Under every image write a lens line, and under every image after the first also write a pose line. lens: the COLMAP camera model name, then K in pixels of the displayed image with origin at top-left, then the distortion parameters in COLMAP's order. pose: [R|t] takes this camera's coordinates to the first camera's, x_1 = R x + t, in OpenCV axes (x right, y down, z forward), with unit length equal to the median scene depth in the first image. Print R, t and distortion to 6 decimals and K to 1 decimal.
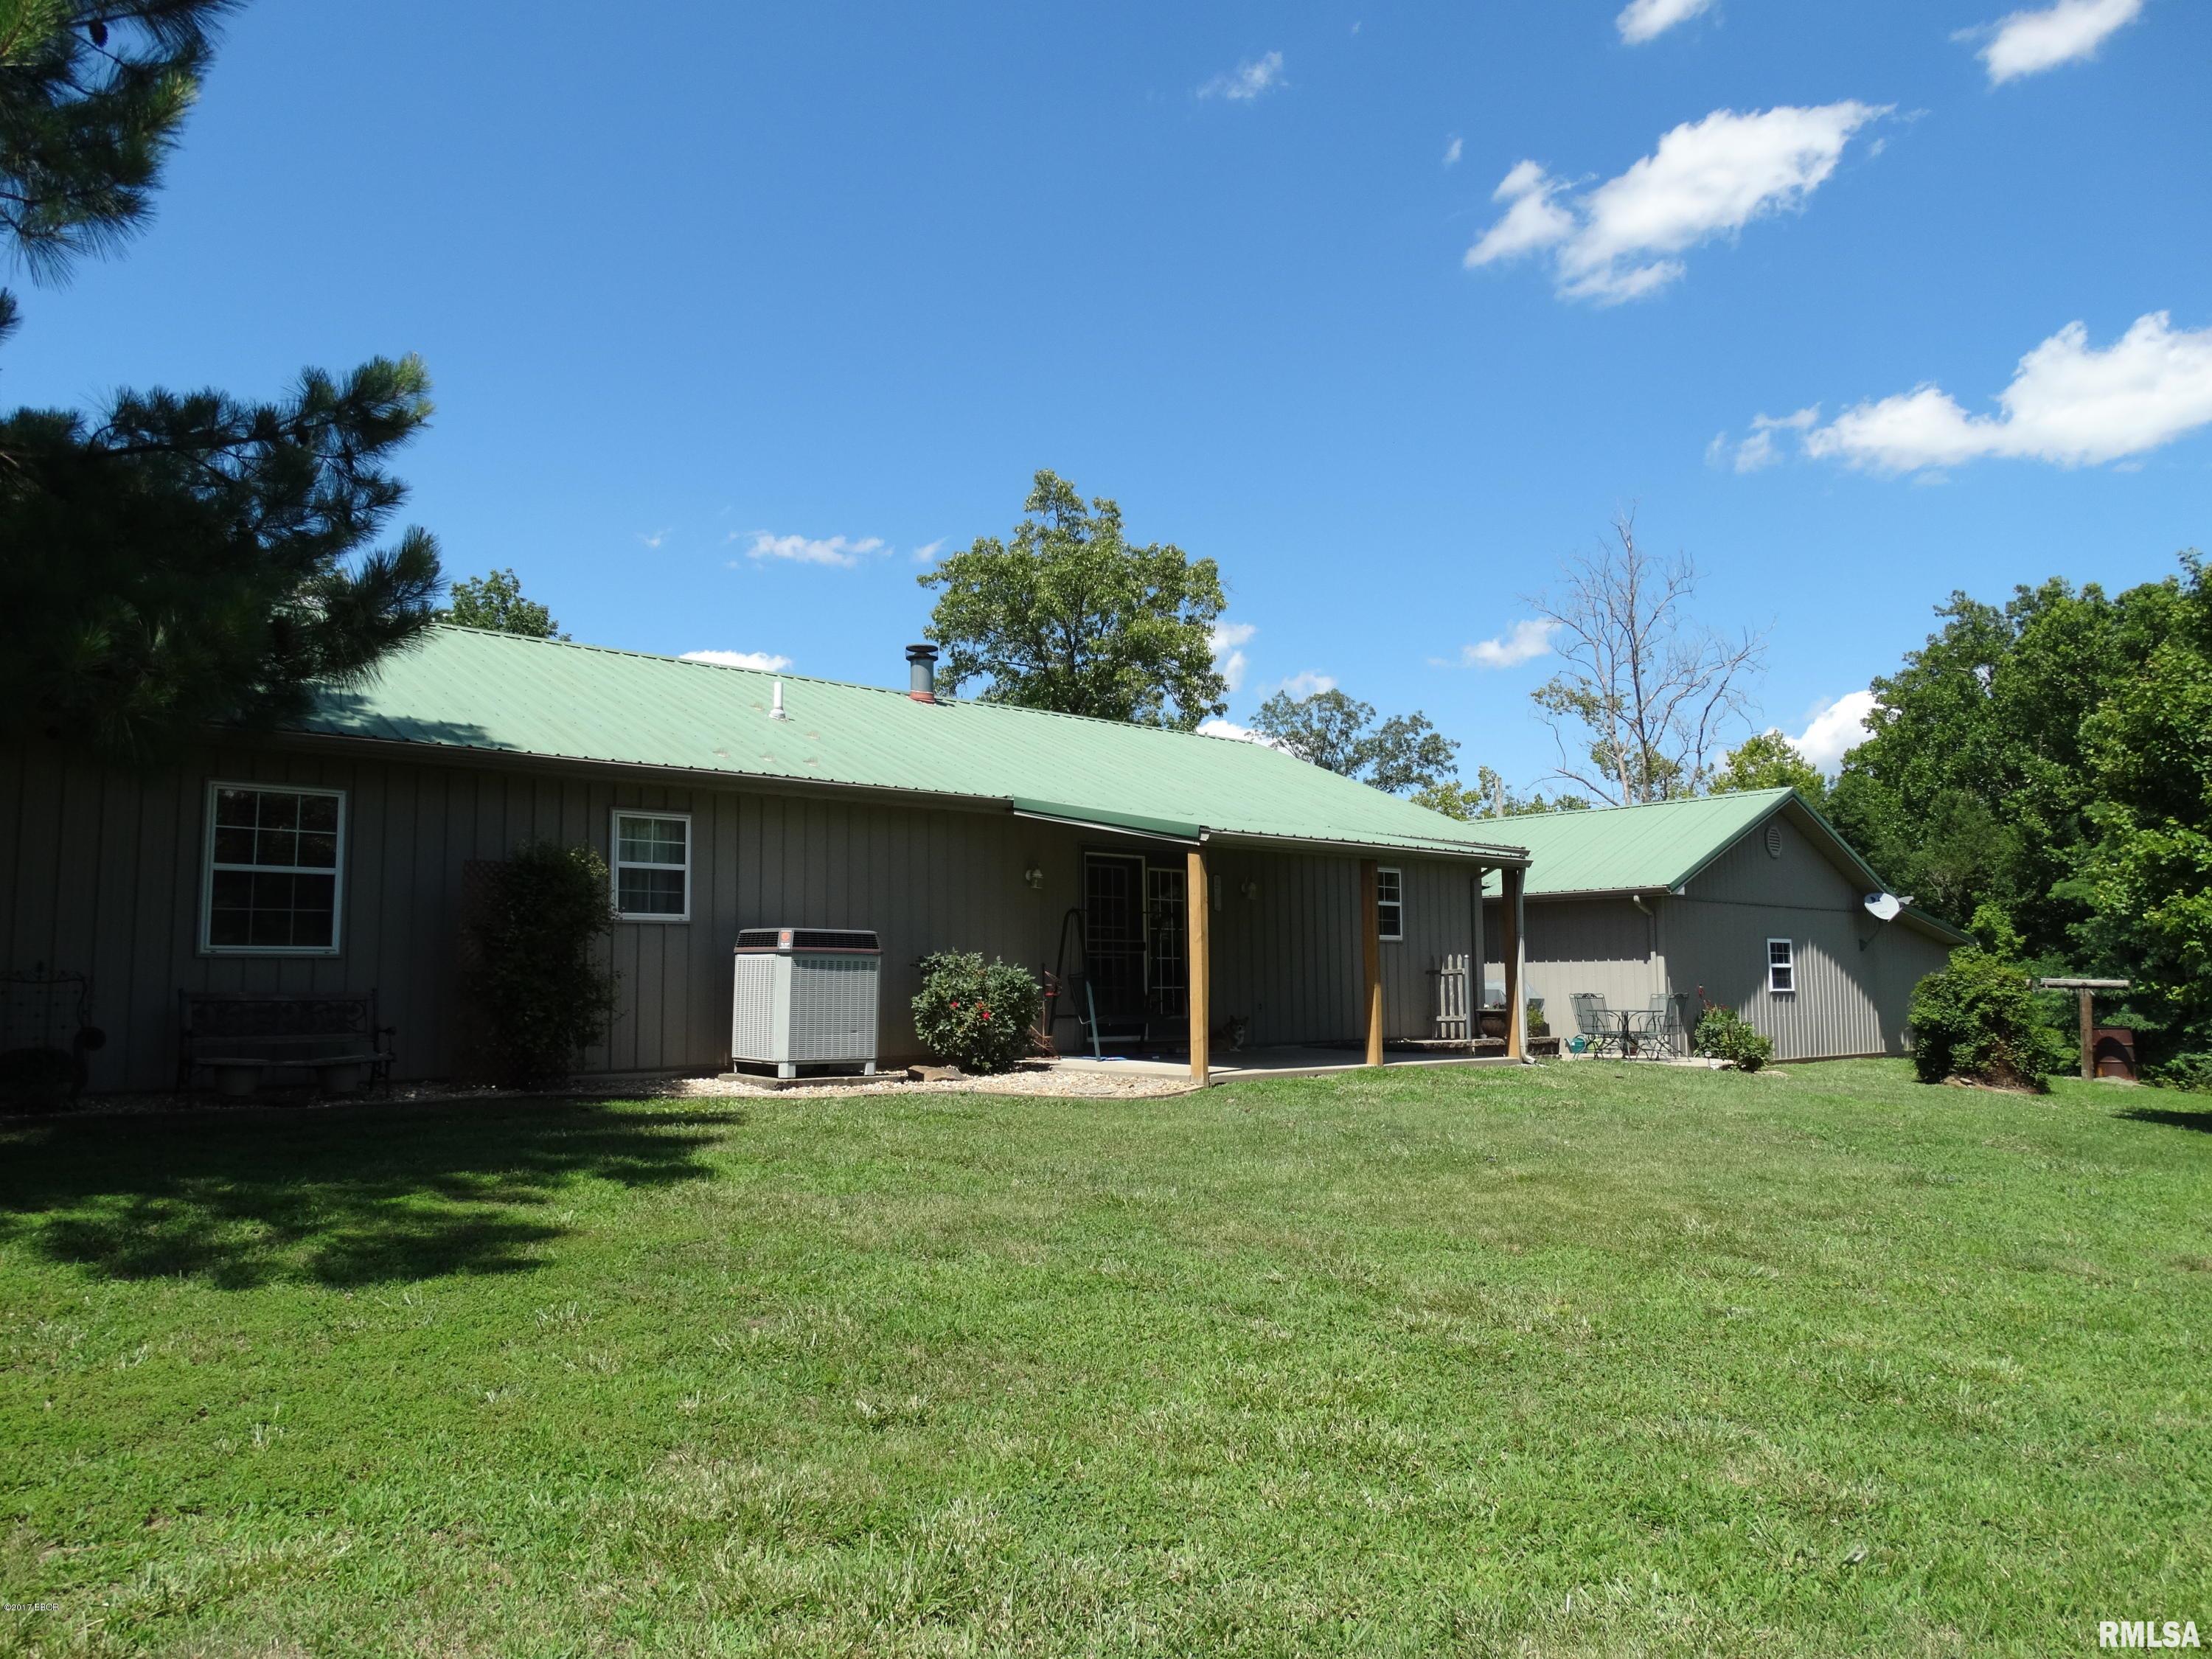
lens RADIAL K [[1590.1, 0, 1105.9], [0, 1590.1, 821.8], [0, 0, 1]] dist [-0.000355, 0.010016]
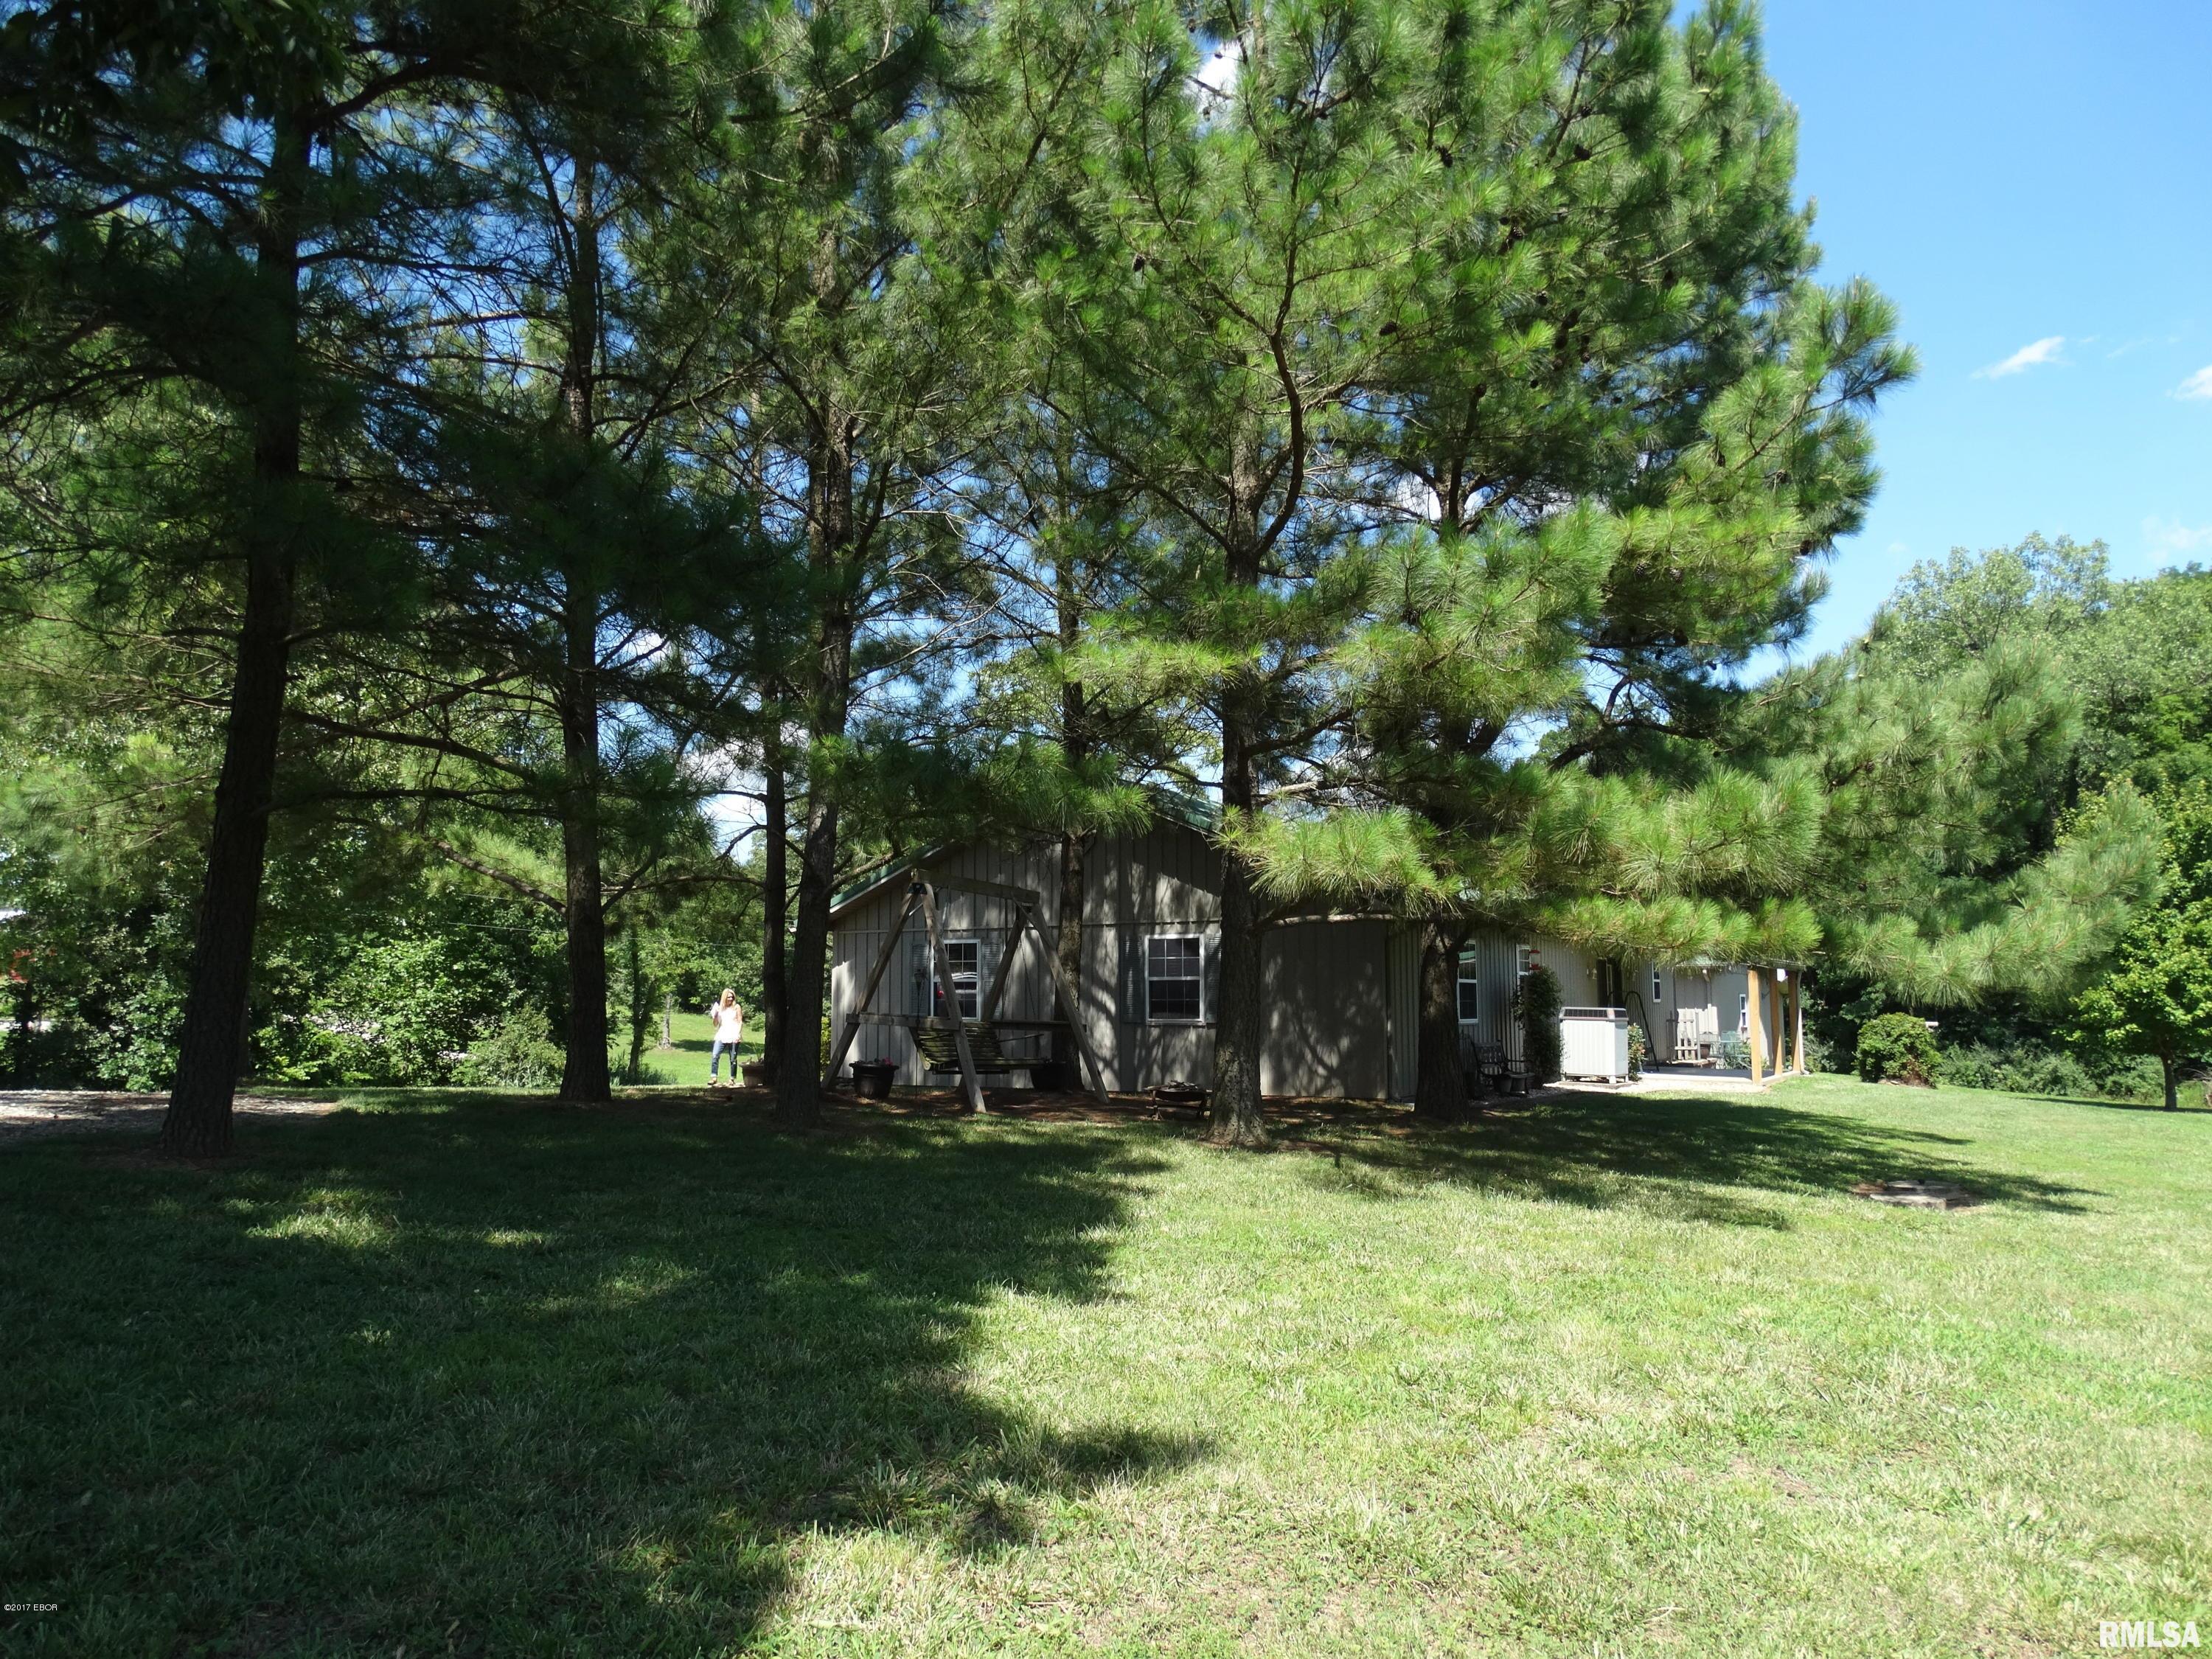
lens RADIAL K [[1580.0, 0, 1113.7], [0, 1580.0, 825.7], [0, 0, 1]] dist [0.000330, -0.000187]
pose [[0.957552, 0.041455, 0.285265, -0.777455], [-0.040835, 0.999133, -0.008122, -0.067897], [-0.285354, -0.003871, 0.958414, -0.405584]]
